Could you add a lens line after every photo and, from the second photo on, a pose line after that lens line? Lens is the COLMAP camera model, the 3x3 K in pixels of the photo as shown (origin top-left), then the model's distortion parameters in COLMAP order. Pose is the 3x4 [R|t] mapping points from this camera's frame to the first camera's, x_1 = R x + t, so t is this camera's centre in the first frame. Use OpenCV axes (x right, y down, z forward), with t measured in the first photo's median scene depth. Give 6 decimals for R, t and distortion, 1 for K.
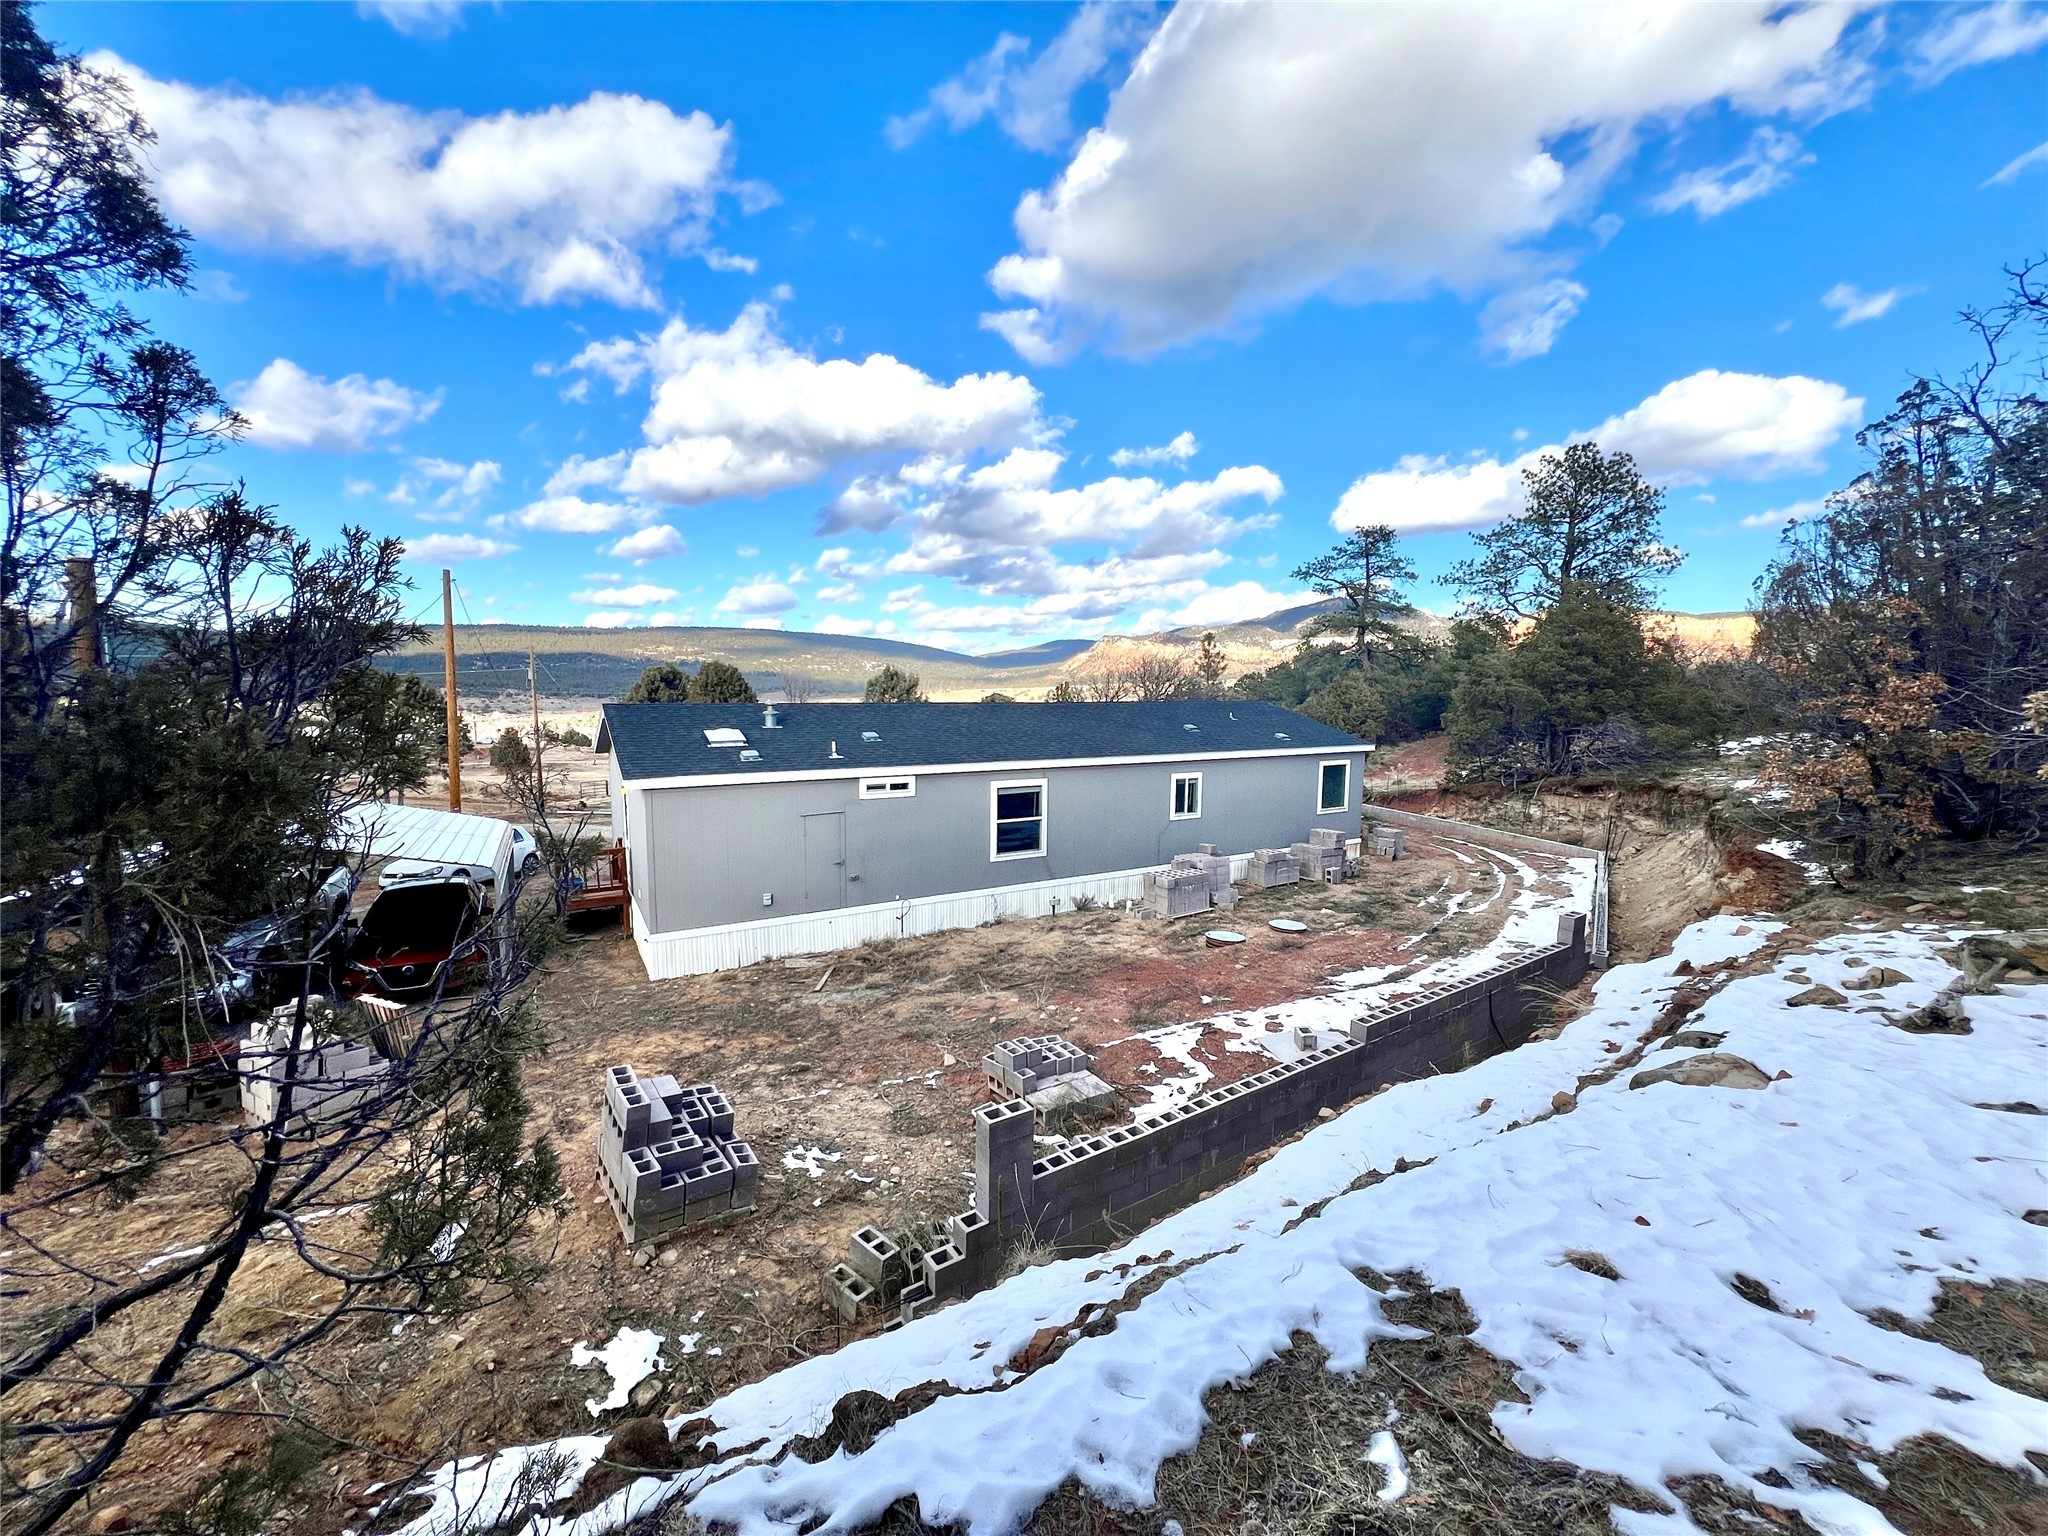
lens RADIAL K [[811.9, 0, 1024.0], [0, 811.9, 768.0], [0, 0, 1]] dist [0.000349, -0.000129]
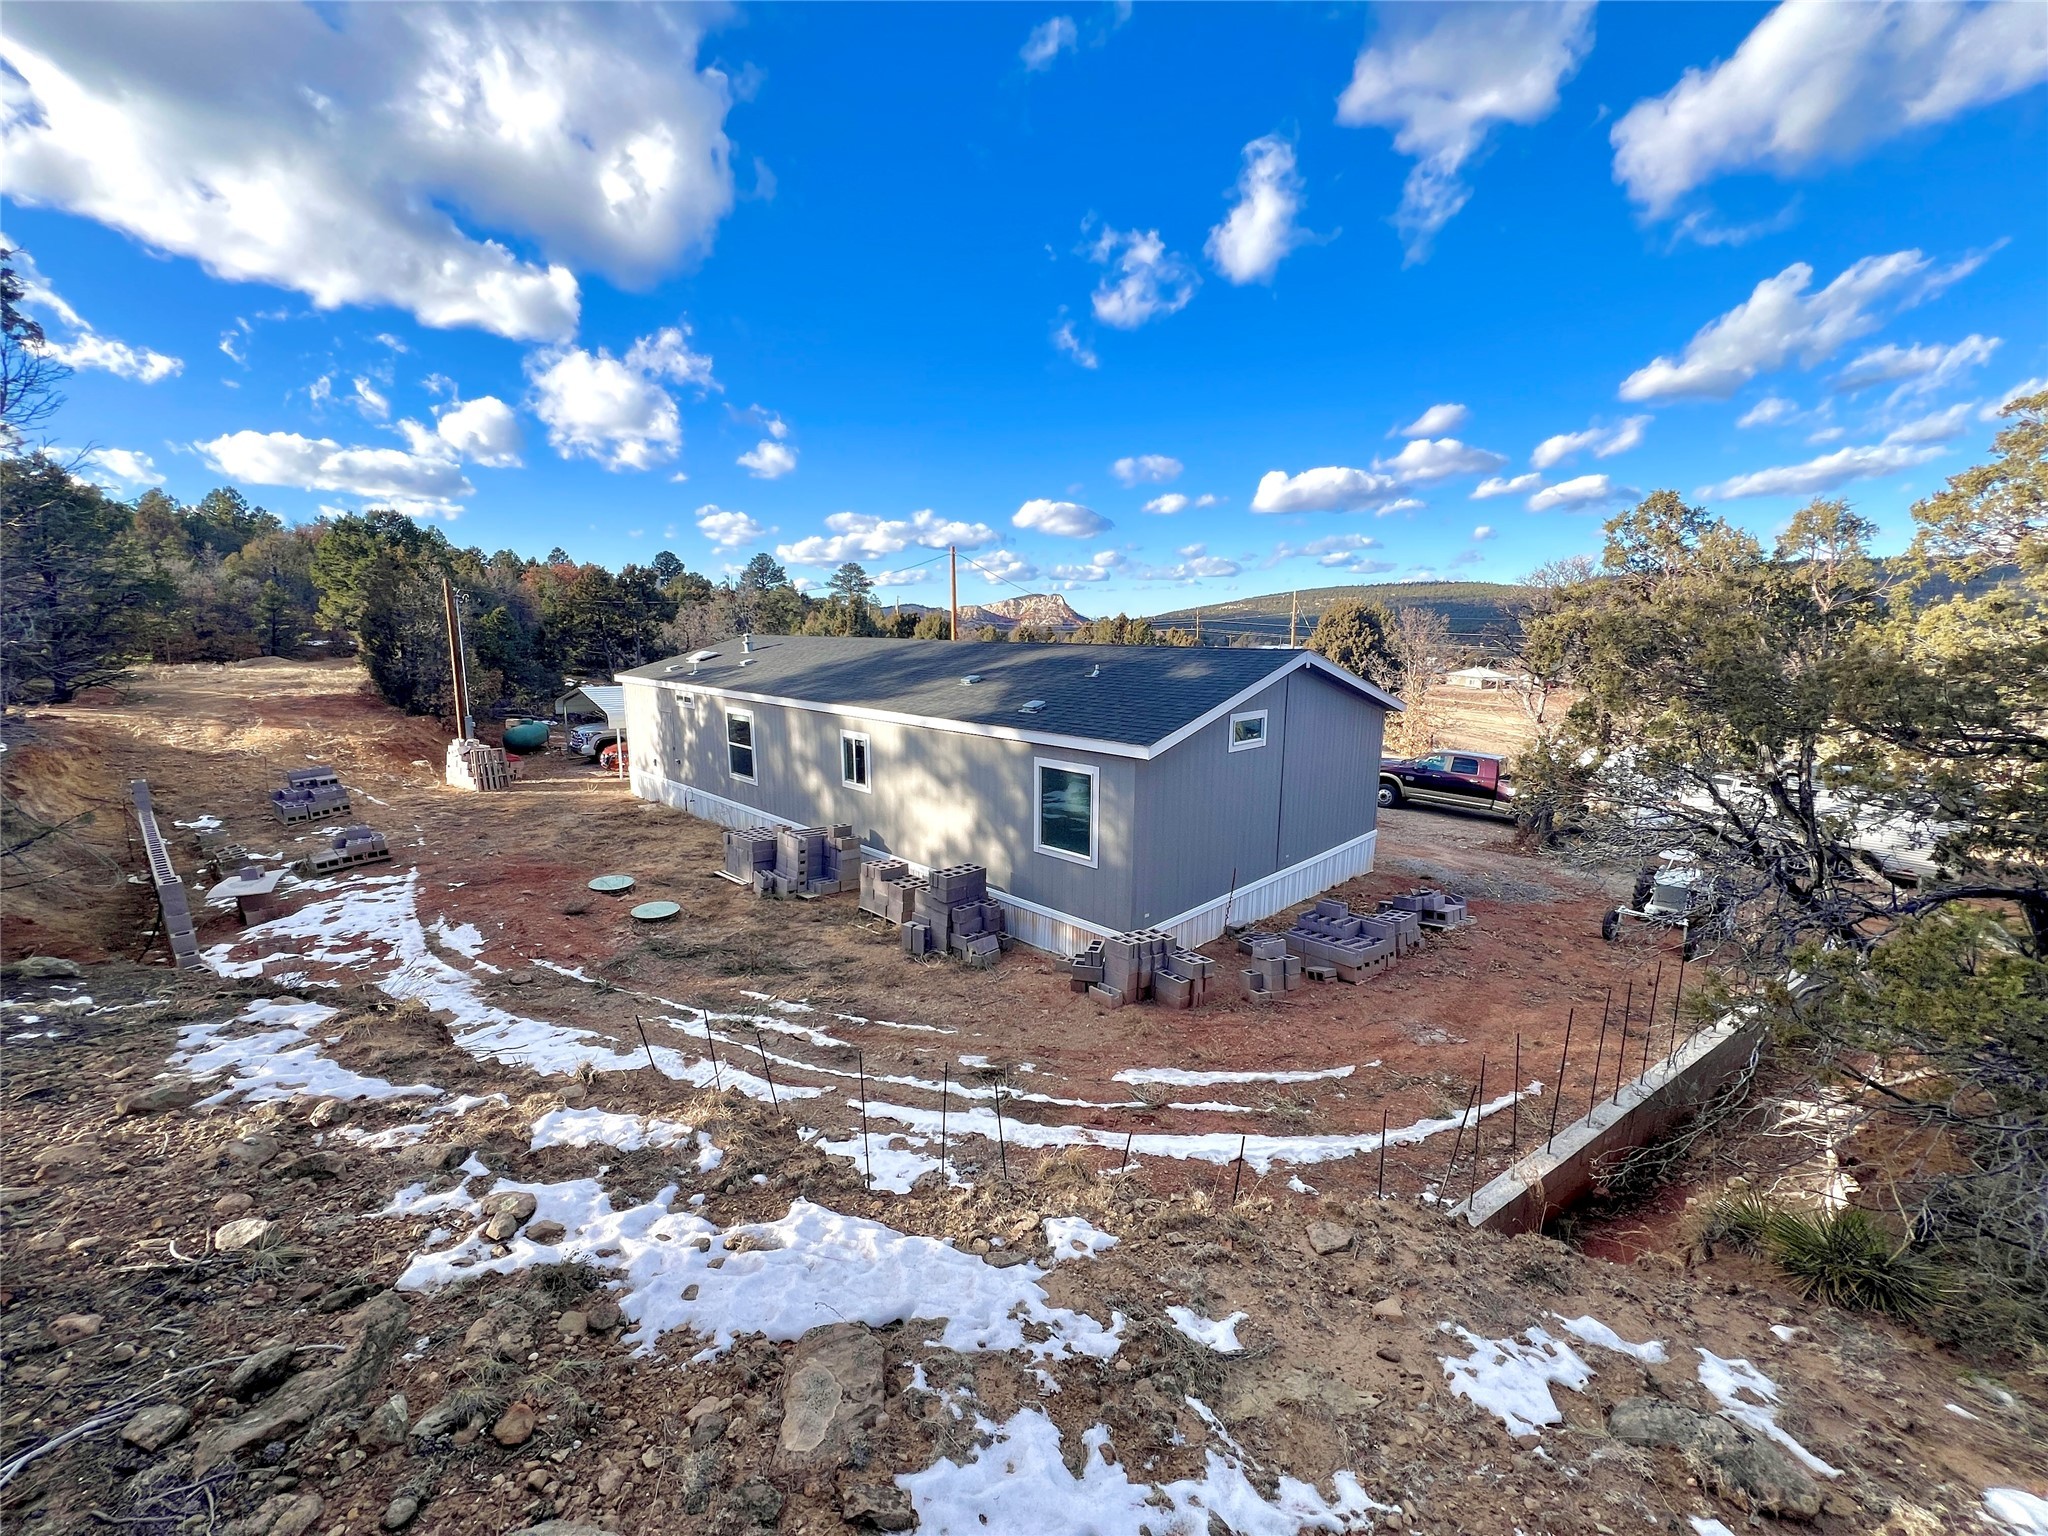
lens RADIAL K [[811.9, 0, 1024.0], [0, 811.9, 768.0], [0, 0, 1]] dist [0.000349, -0.000129]
pose [[0.281001, 0.141675, -0.949192, 1.214137], [-0.153797, 0.982909, 0.101177, -0.075234], [0.947304, 0.117552, 0.297988, 1.161958]]
